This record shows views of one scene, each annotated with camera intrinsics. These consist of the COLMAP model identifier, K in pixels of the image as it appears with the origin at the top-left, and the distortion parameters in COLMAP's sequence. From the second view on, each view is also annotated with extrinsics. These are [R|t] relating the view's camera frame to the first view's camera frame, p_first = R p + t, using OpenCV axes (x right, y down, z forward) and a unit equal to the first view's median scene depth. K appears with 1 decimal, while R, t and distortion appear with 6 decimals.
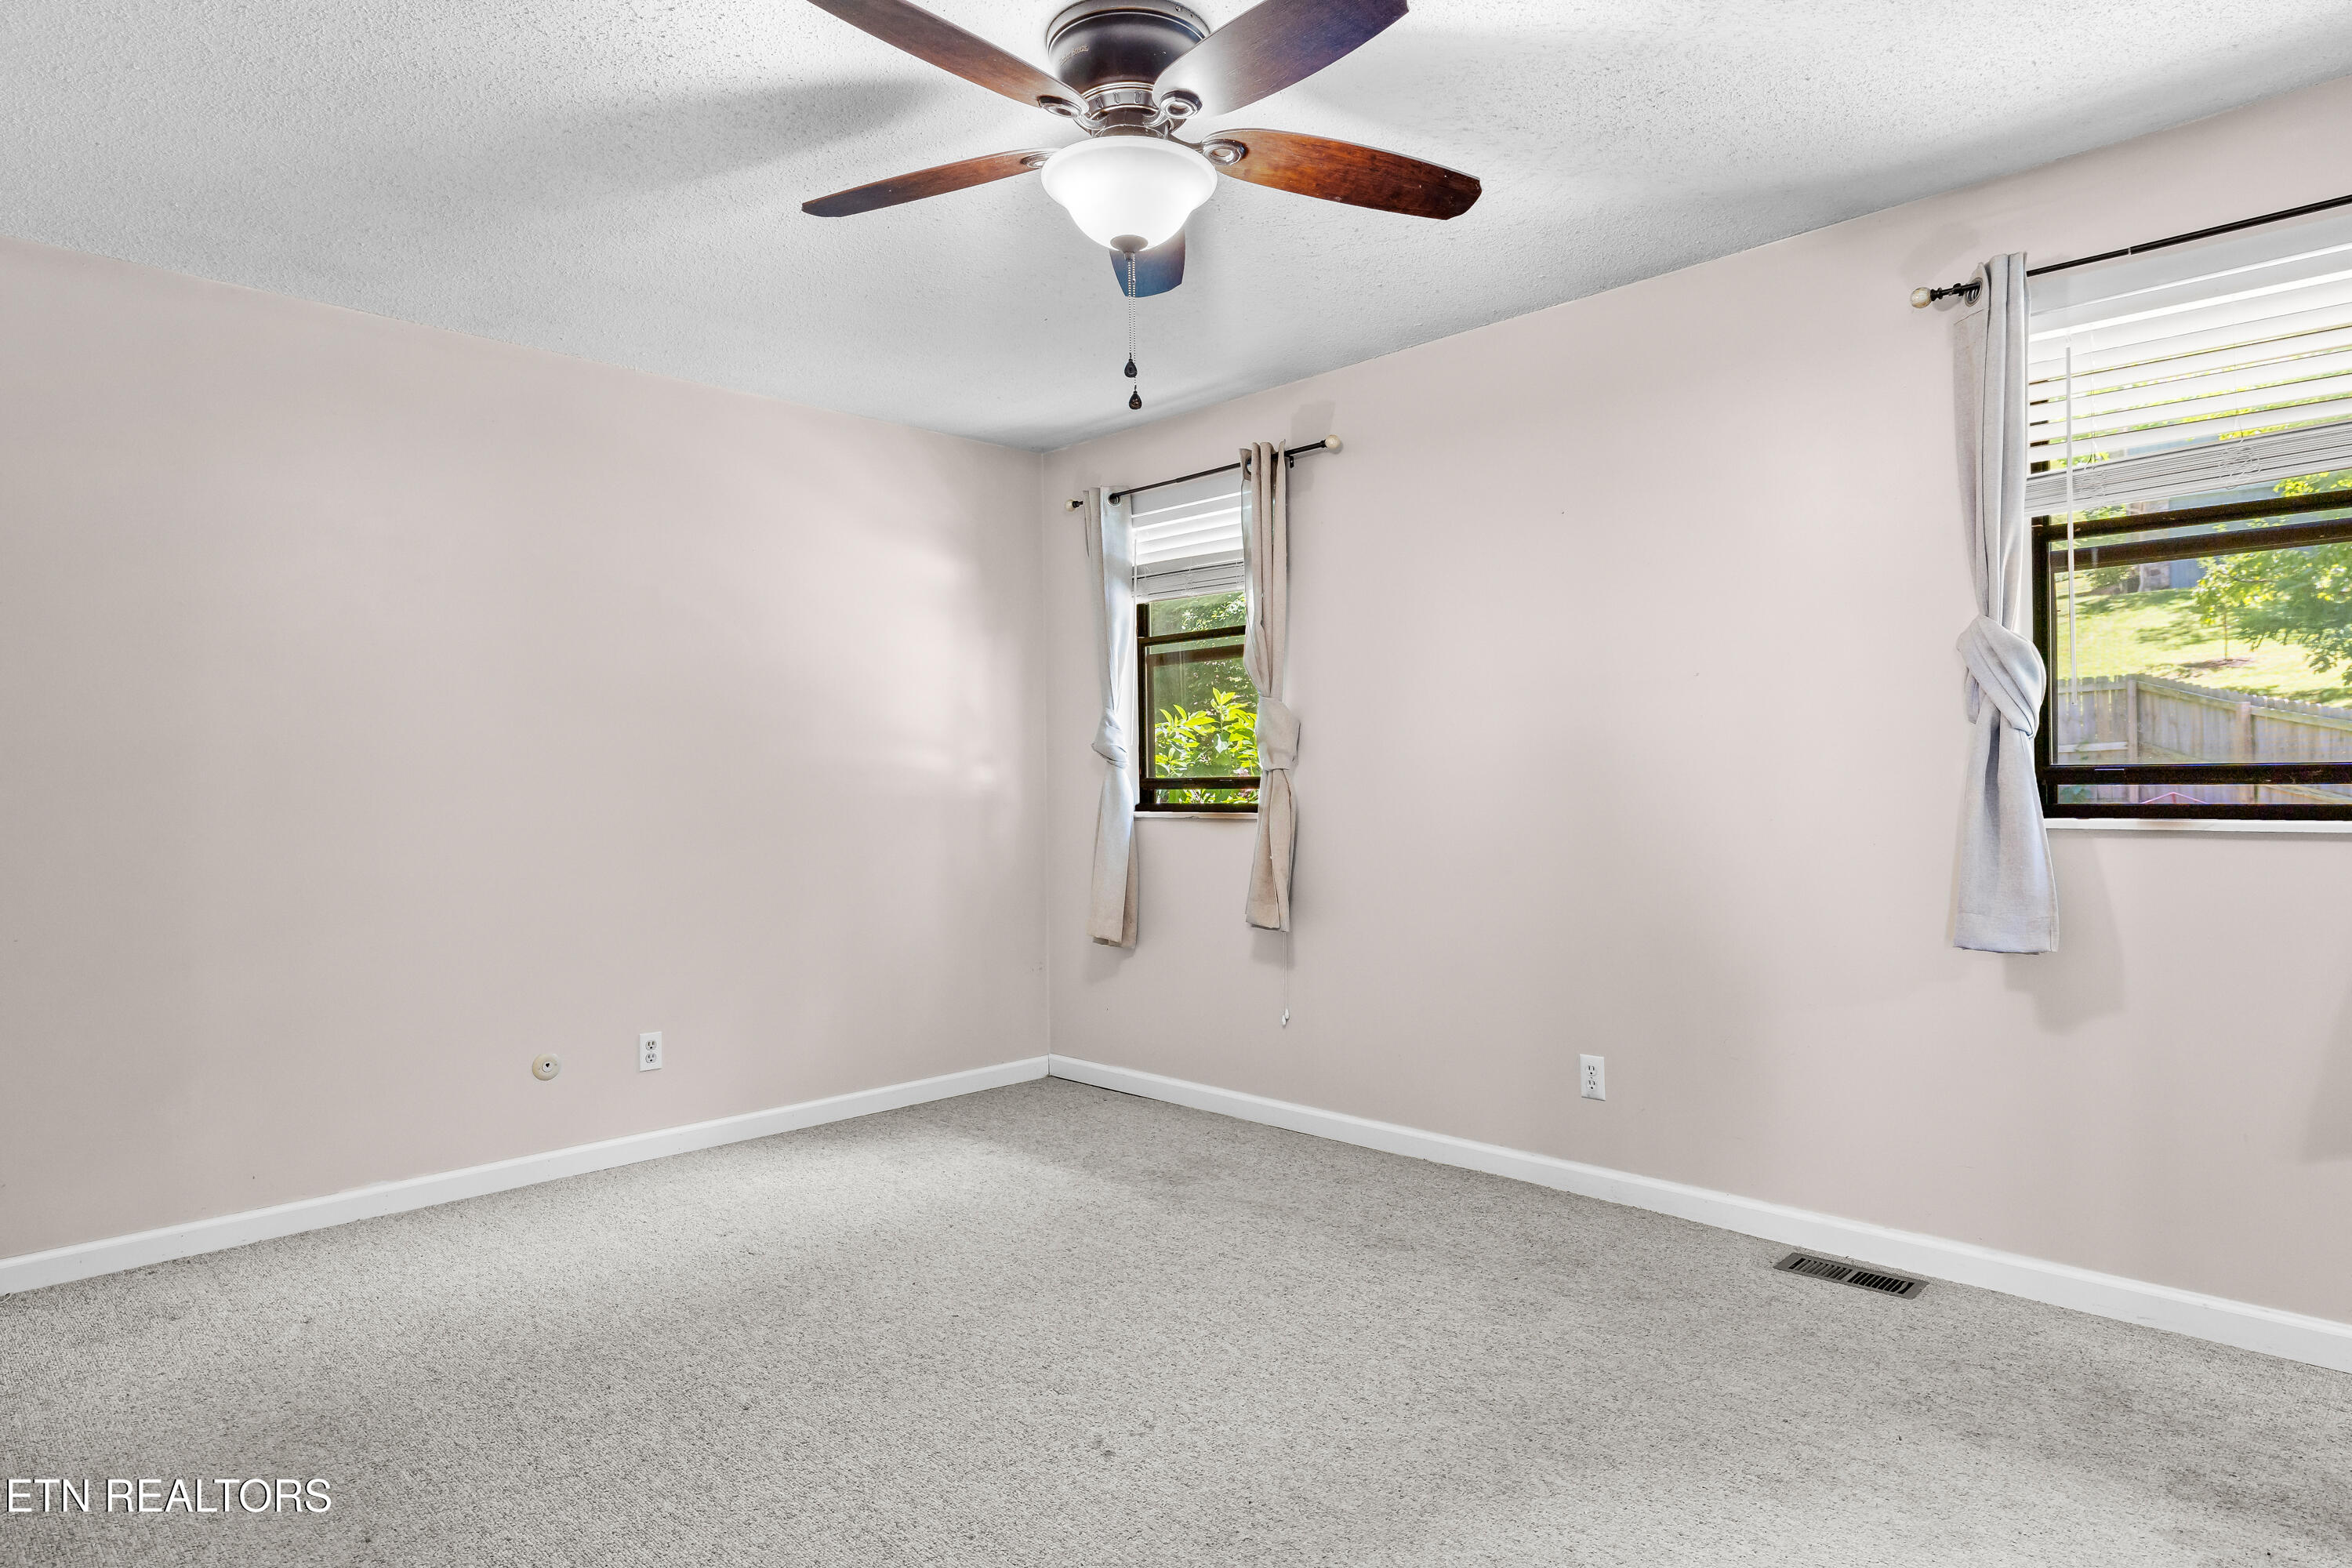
lens RADIAL K [[1343.7, 0, 1176.0], [0, 1343.7, 784.0], [0, 0, 1]] dist [0.003328, 0.002219]
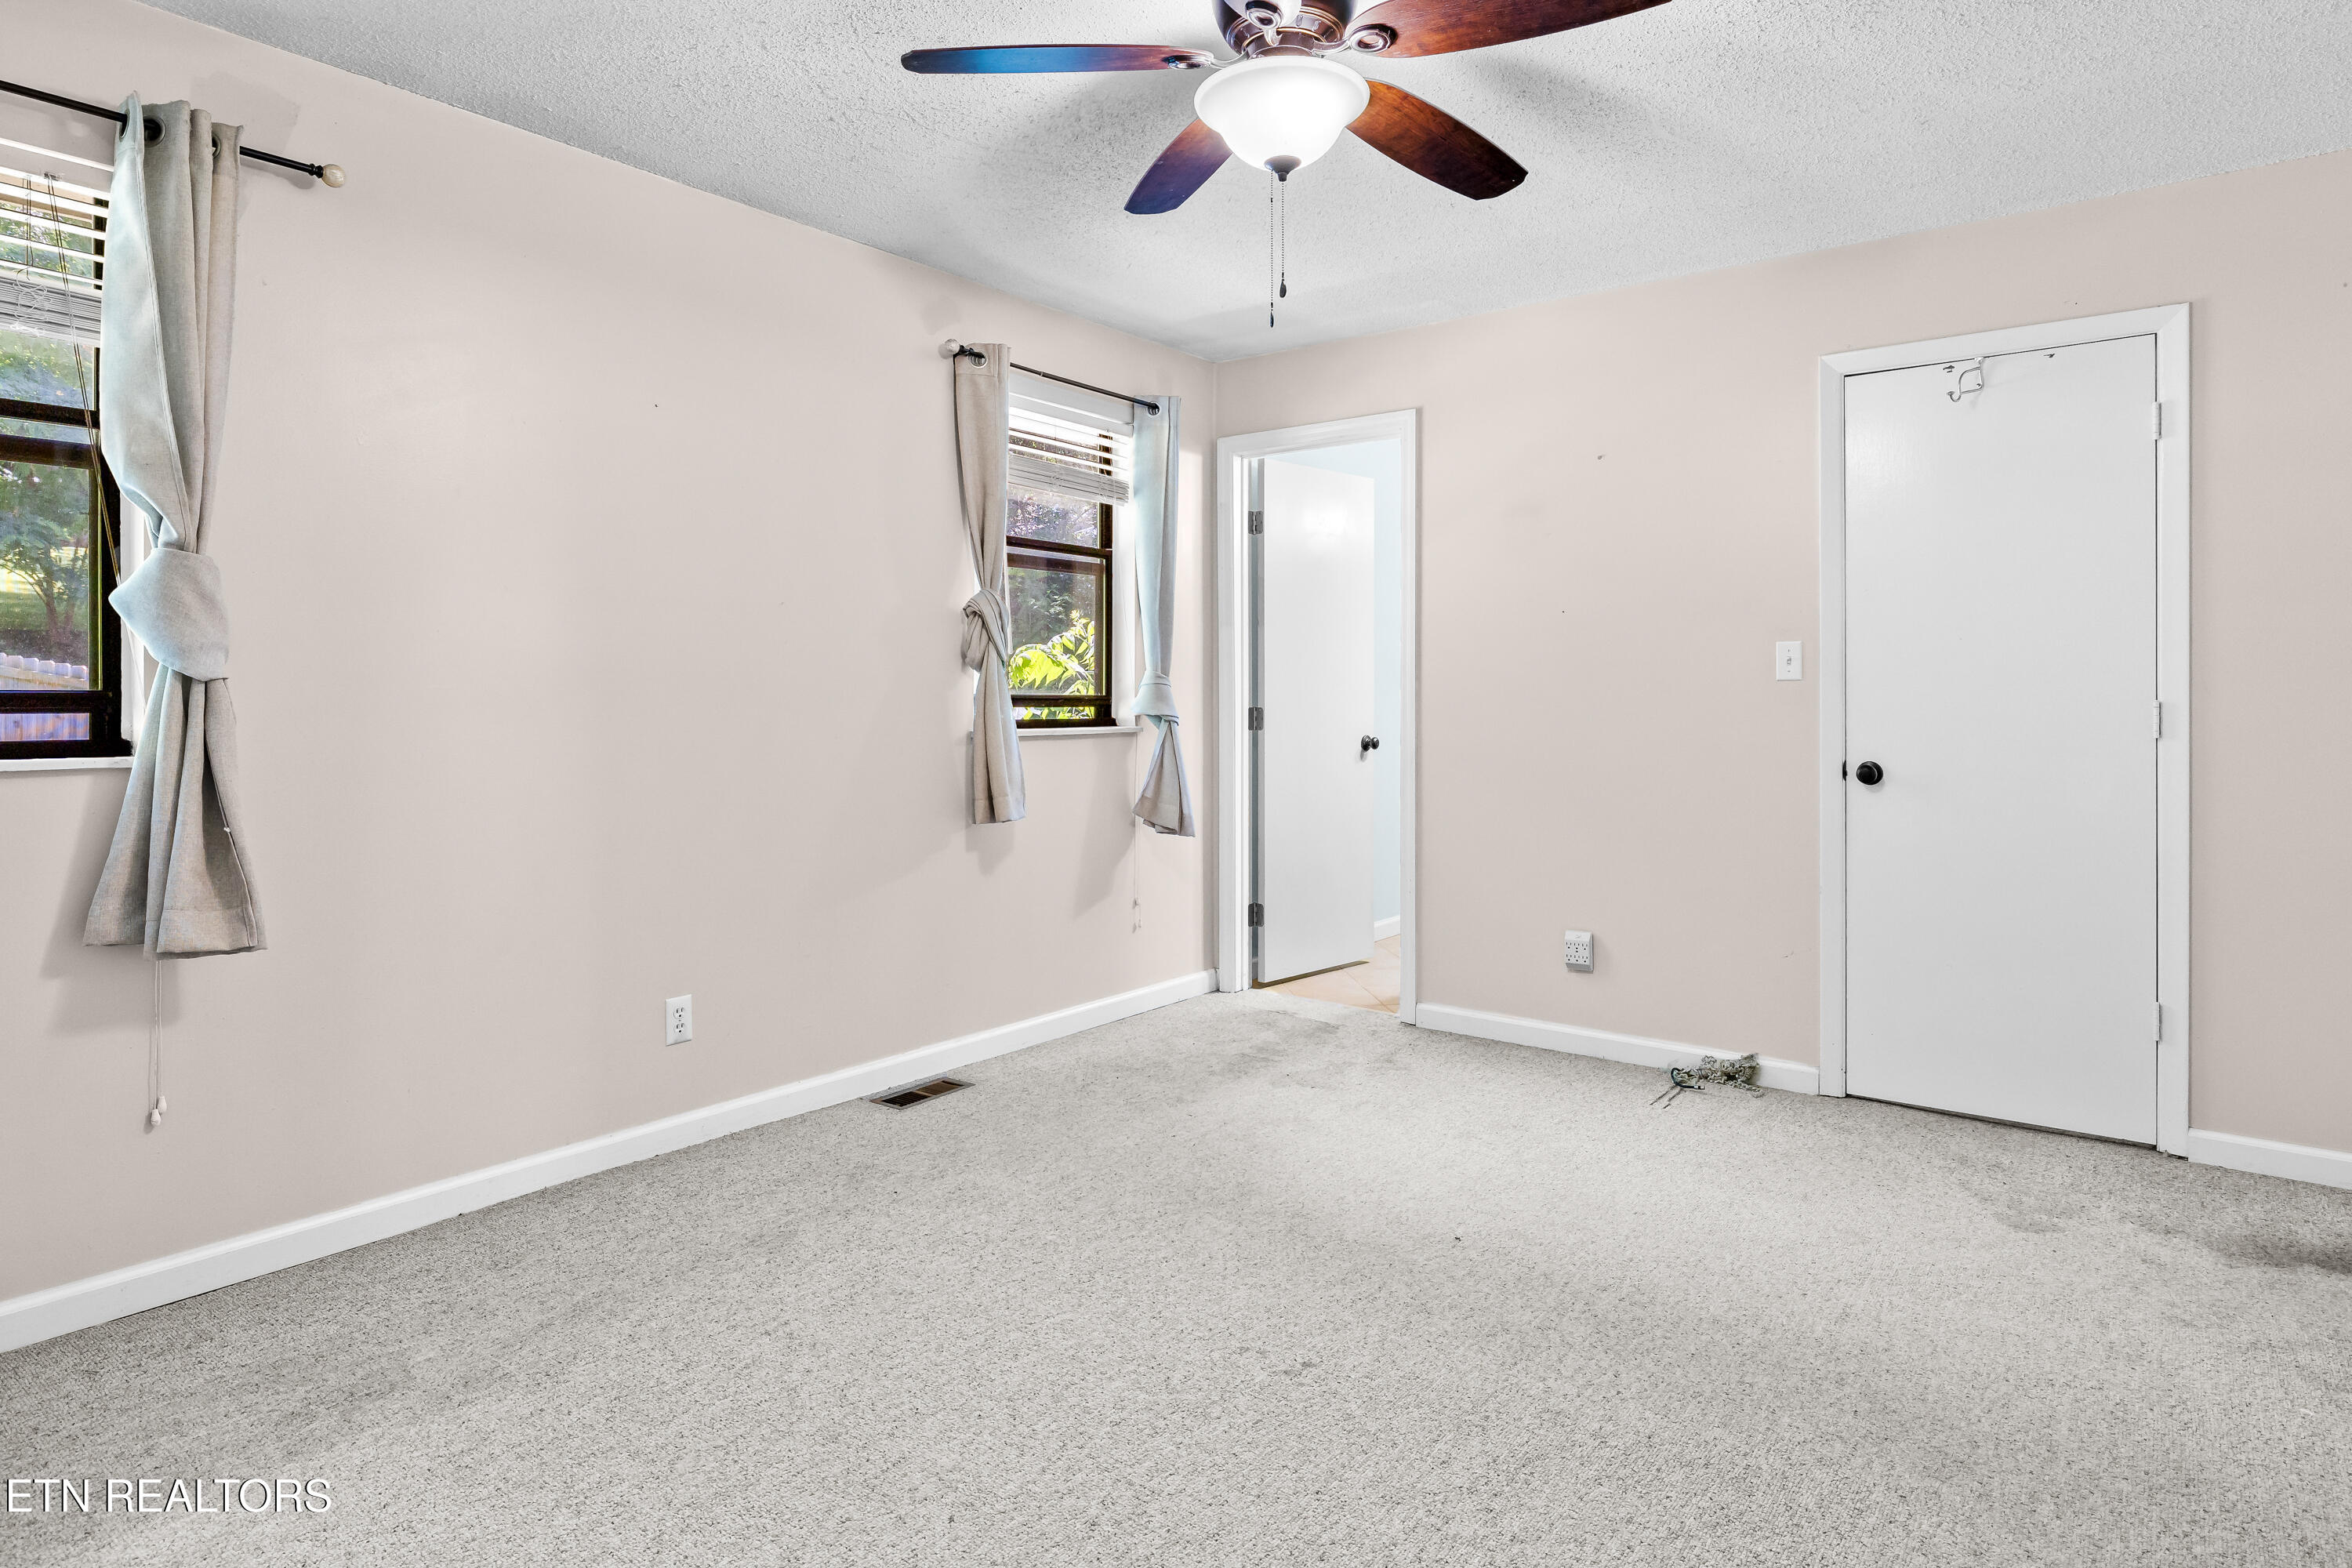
lens RADIAL K [[1307.5, 0, 1188.3], [0, 1307.5, 714.0], [0, 0, 1]] dist [-0.002599, -0.000552]
pose [[-0.133849, 0.001406, 0.991001, -0.770157], [0.004396, 0.999990, -0.000825, 0.009952], [-0.990992, 0.004246, -0.133854, 0.933095]]
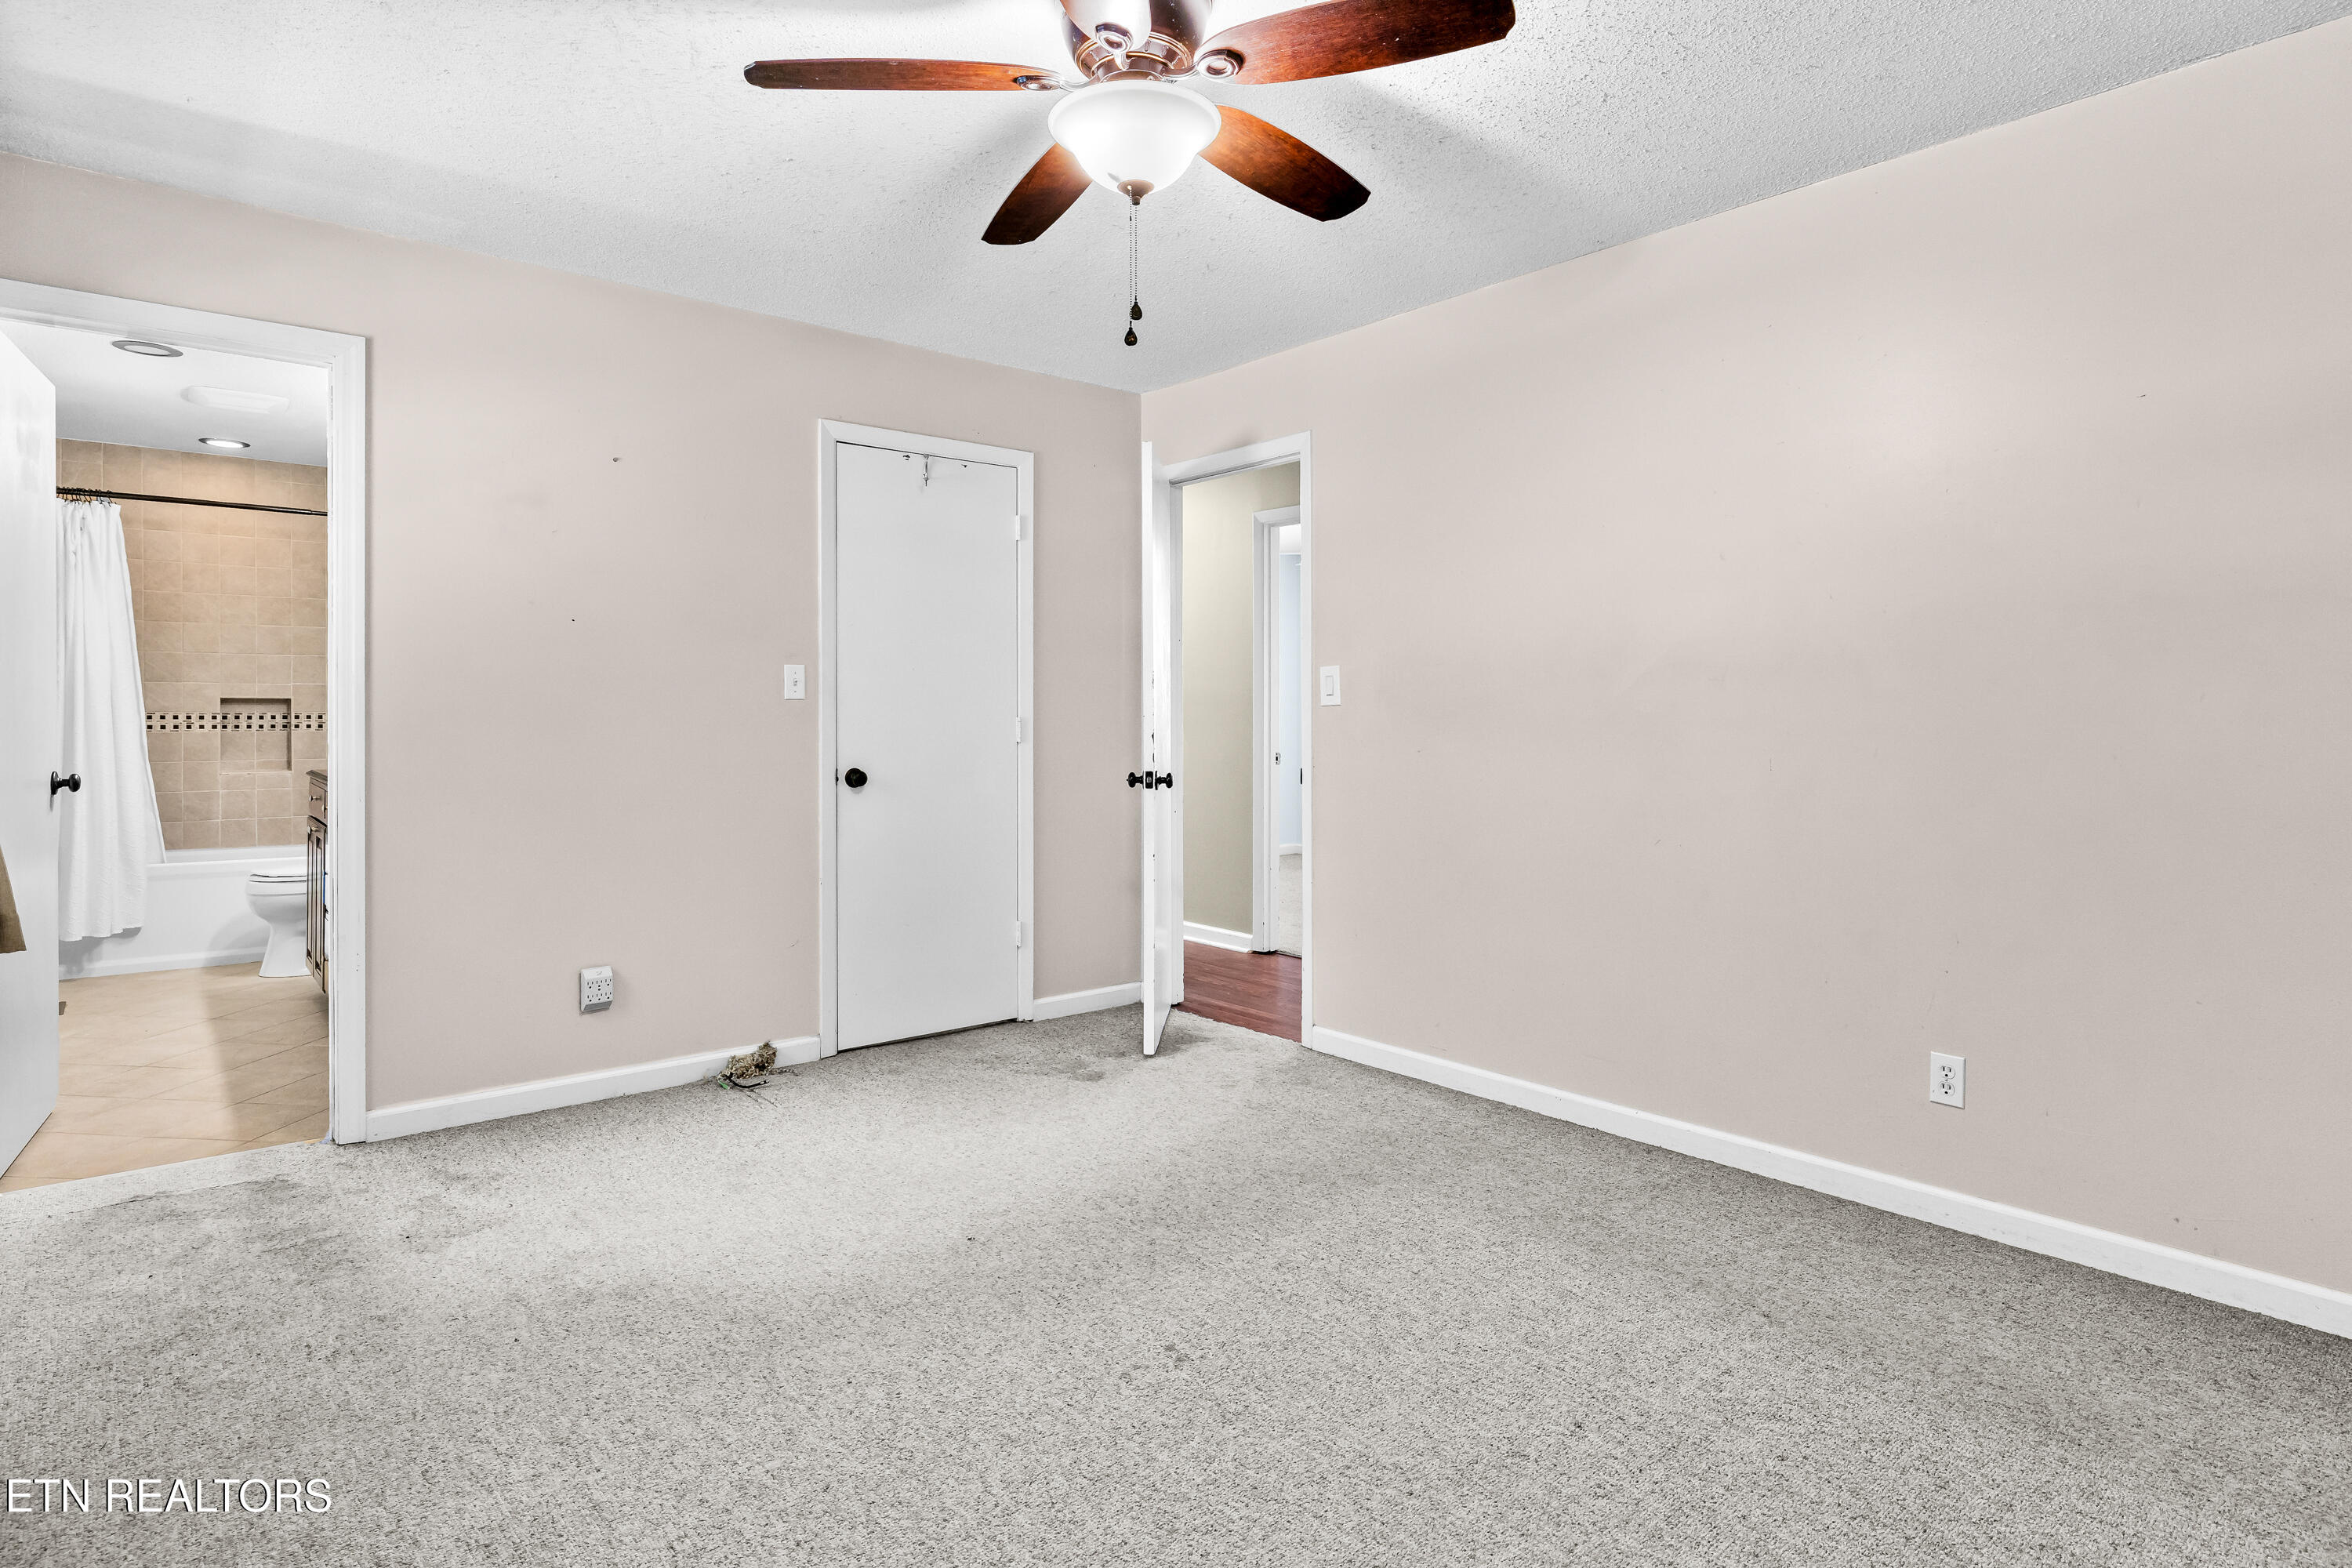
lens RADIAL K [[1237.3, 0, 1172.4], [0, 1237.3, 740.4], [0, 0, 1]] dist [-0.001164, -0.000154]
pose [[-0.995689, 0.010917, 0.092110, -0.112674], [0.013018, 0.999668, 0.022243, -0.001796], [-0.091837, 0.023346, -0.995500, 1.501909]]
